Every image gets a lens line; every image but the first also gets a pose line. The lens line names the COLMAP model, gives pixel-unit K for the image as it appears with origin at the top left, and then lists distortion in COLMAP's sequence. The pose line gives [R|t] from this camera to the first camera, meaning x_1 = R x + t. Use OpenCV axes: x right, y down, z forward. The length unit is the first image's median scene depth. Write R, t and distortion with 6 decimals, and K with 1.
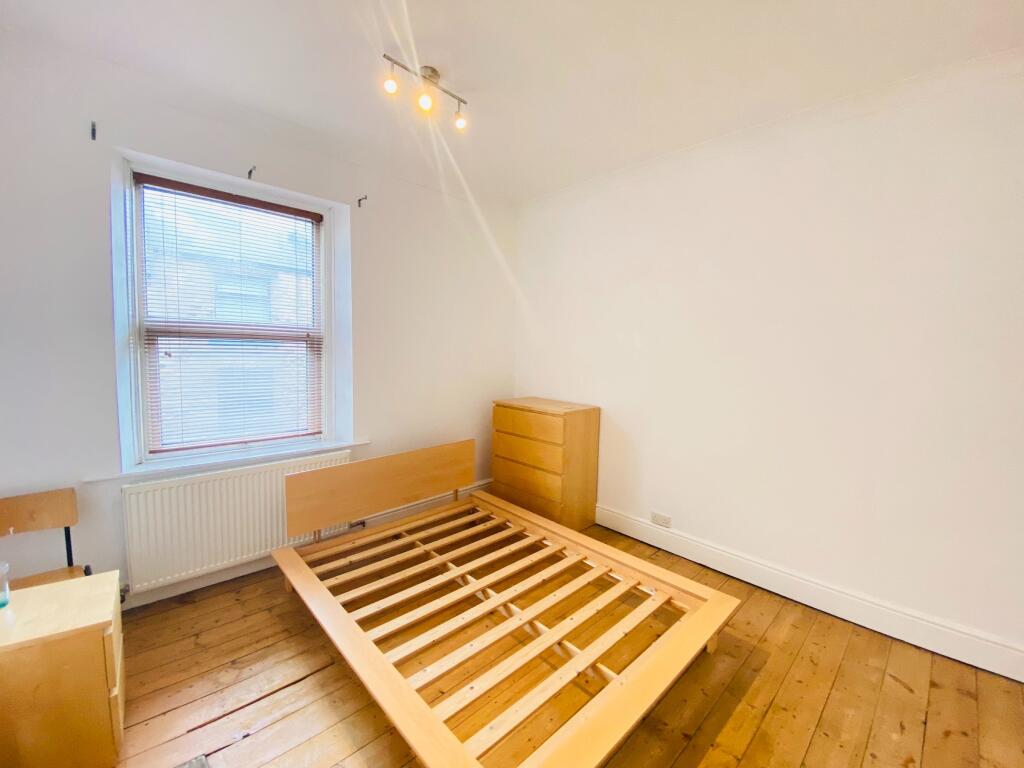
lens RADIAL K [[421.5, 0, 509.2], [0, 421.5, 382.4], [0, 0, 1]] dist [0.049981, -0.028791]
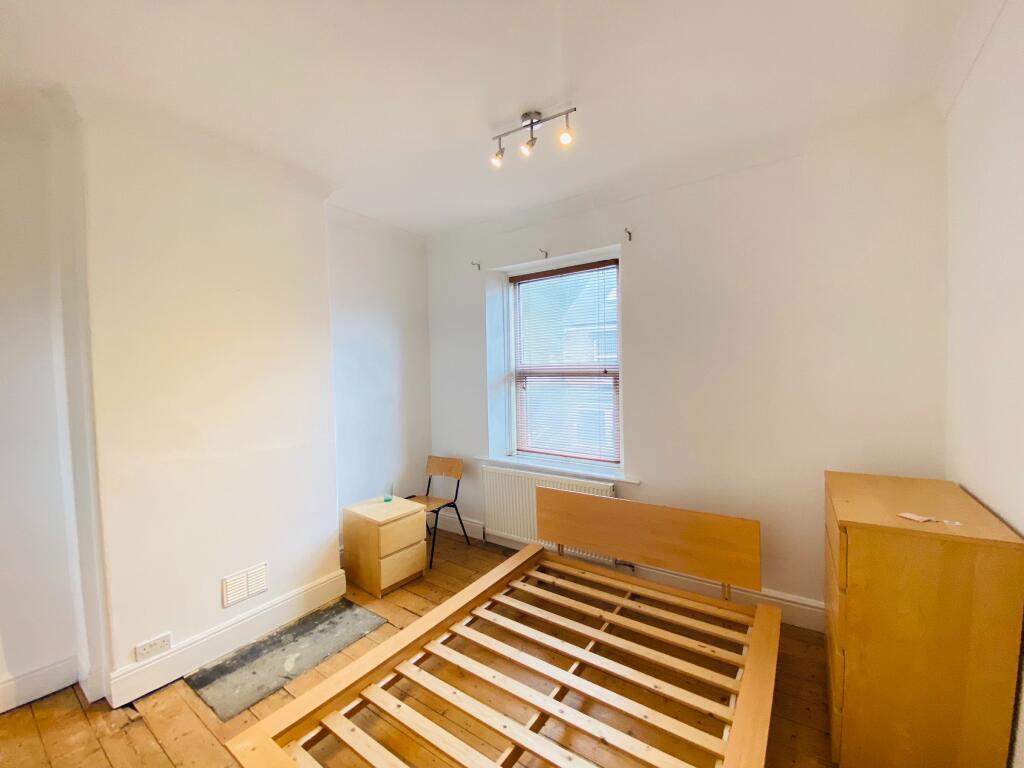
lens RADIAL K [[421.5, 0, 509.2], [0, 421.5, 382.4], [0, 0, 1]] dist [0.049981, -0.028791]
pose [[0.187144, 0.000609, -0.982332, 0.629188], [-0.054736, 0.998453, -0.009809, -0.064798], [0.980806, 0.055605, 0.186888, 0.627157]]
